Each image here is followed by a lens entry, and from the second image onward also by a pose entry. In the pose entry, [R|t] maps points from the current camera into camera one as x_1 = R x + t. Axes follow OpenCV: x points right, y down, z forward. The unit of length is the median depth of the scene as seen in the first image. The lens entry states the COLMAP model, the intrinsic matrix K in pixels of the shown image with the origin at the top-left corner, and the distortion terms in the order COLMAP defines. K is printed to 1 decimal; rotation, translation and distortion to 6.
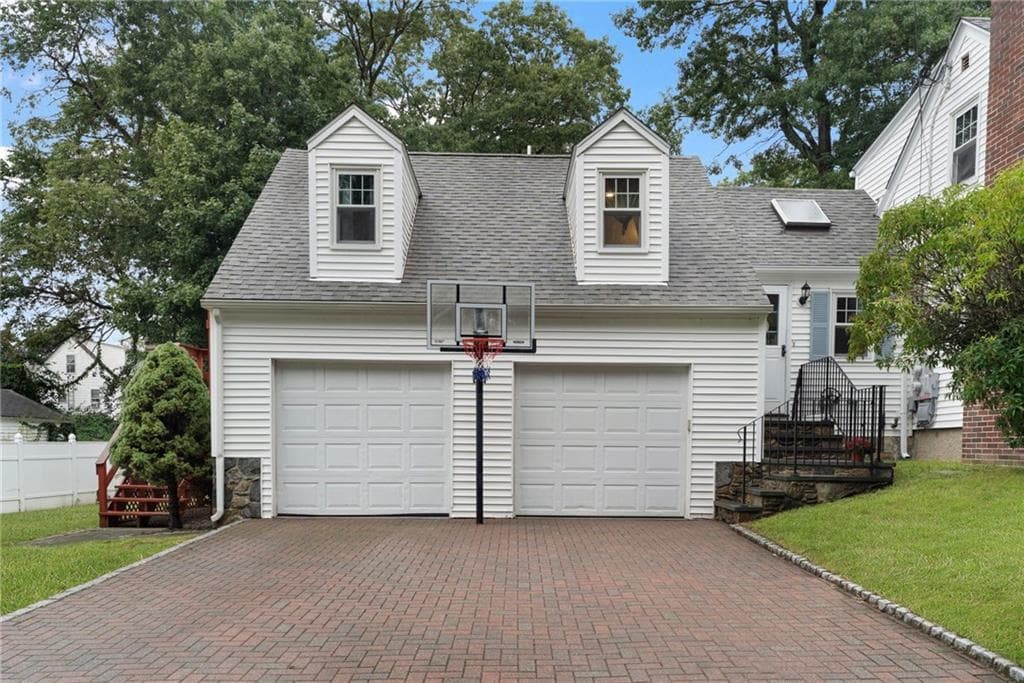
lens RADIAL K [[780.7, 0, 507.3], [0, 780.7, 482.6], [0, 0, 1]] dist [-0.001384, -0.000296]
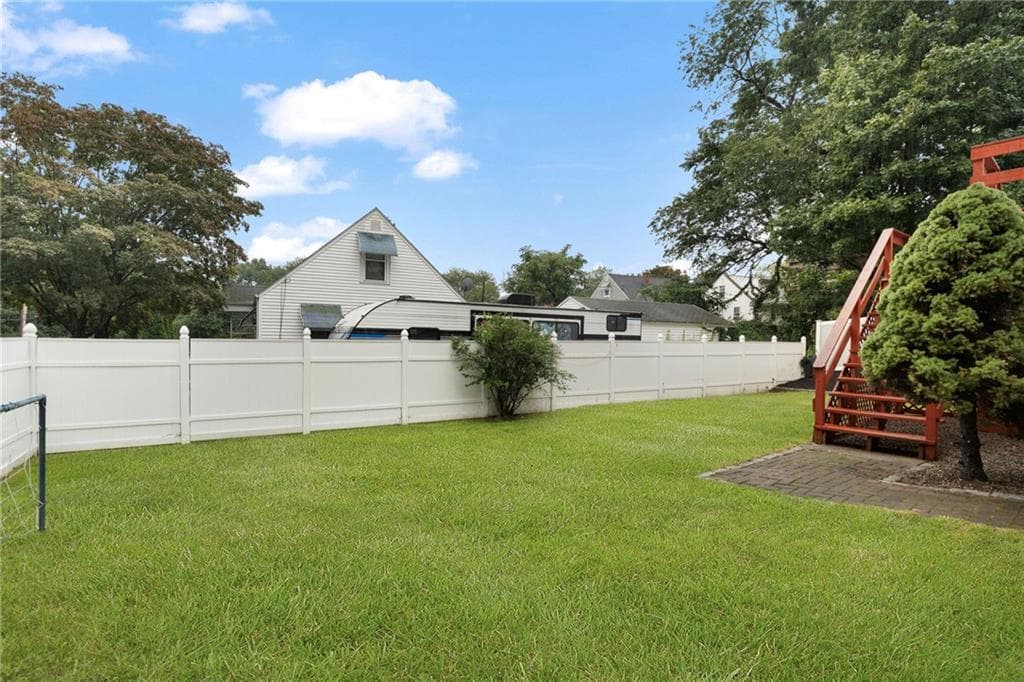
lens RADIAL K [[481.6, 0, 512.2], [0, 481.6, 355.9], [0, 0, 1]] dist [0.002049, 0.000453]
pose [[0.621076, 0.031218, -0.783128, -0.324317], [-0.050558, 0.998721, -0.000284, -0.019423], [0.782118, 0.039770, 0.621860, 0.425327]]
